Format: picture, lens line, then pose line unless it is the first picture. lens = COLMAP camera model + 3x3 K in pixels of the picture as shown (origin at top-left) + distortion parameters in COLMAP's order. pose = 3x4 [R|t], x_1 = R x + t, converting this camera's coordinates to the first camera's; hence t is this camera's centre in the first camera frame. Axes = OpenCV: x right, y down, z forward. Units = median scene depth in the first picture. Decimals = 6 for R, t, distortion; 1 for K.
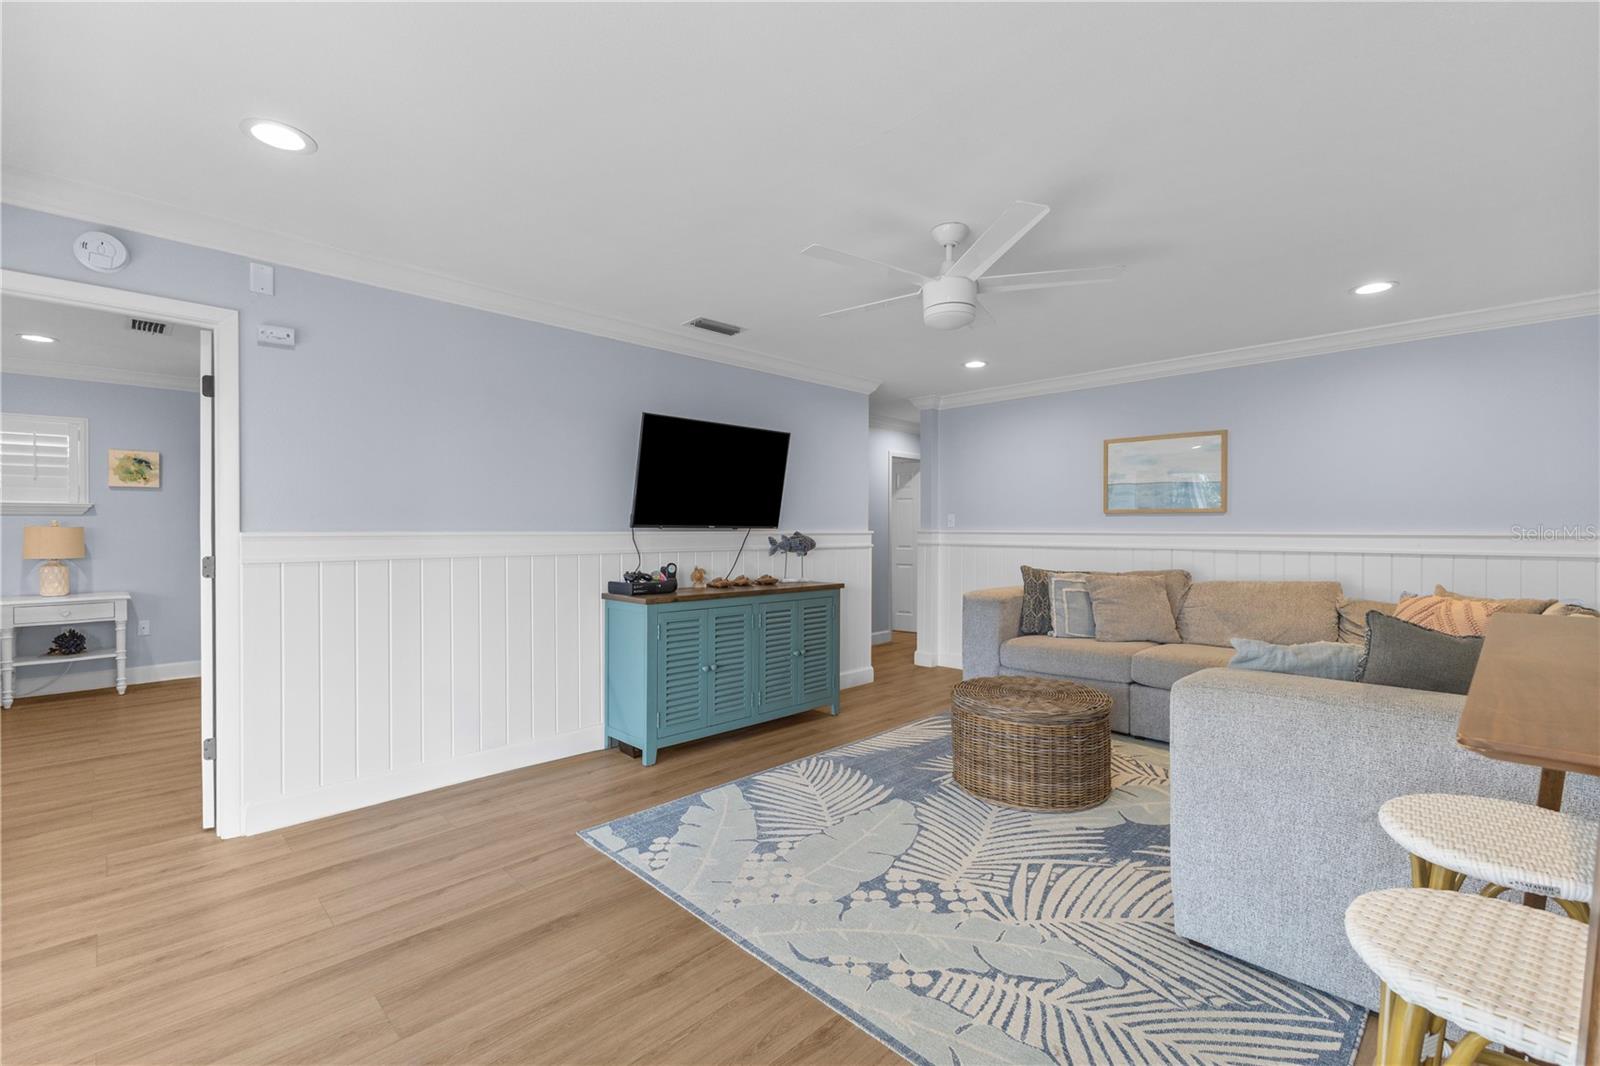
lens RADIAL K [[695.4, 0, 801.1], [0, 695.4, 533.1], [0, 0, 1]] dist [0.008619, -0.000229]
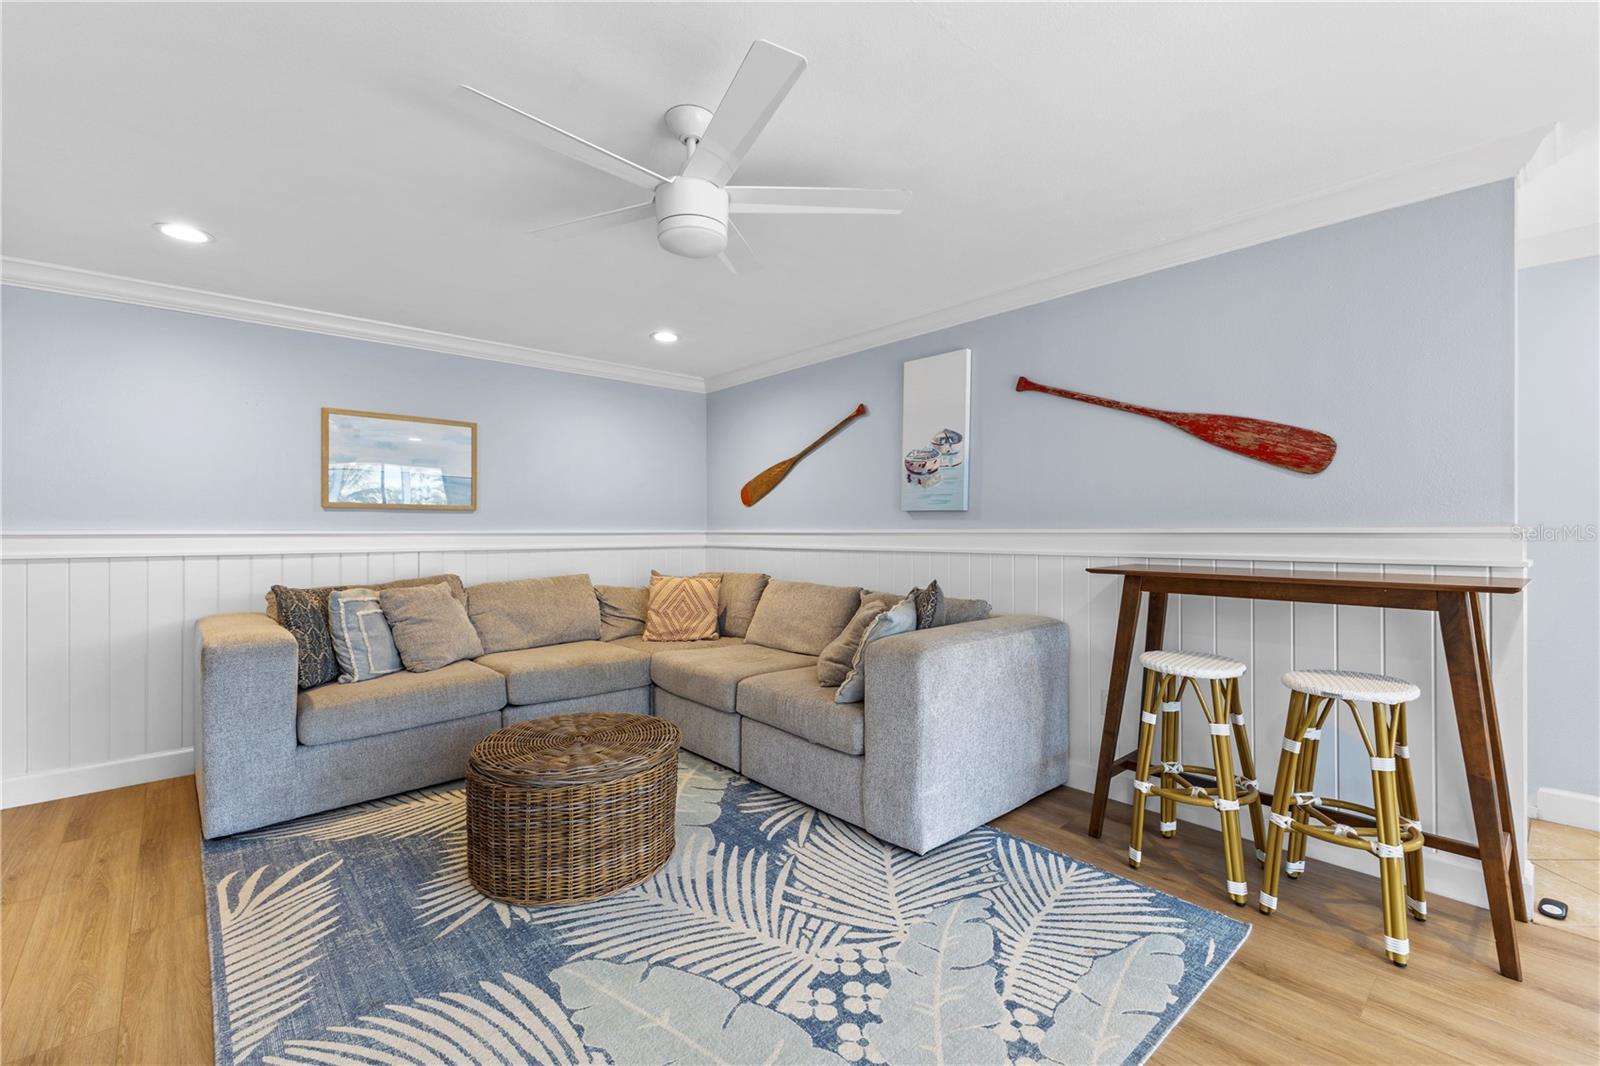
lens RADIAL K [[695.4, 0, 800.9], [0, 695.4, 527.3], [0, 0, 1]] dist [0.008619, -0.000229]
pose [[0.044736, 0.004076, 0.998991, -0.552887], [0.008607, 0.999953, -0.004465, 0.002334], [-0.998962, 0.008798, 0.044698, 0.914237]]
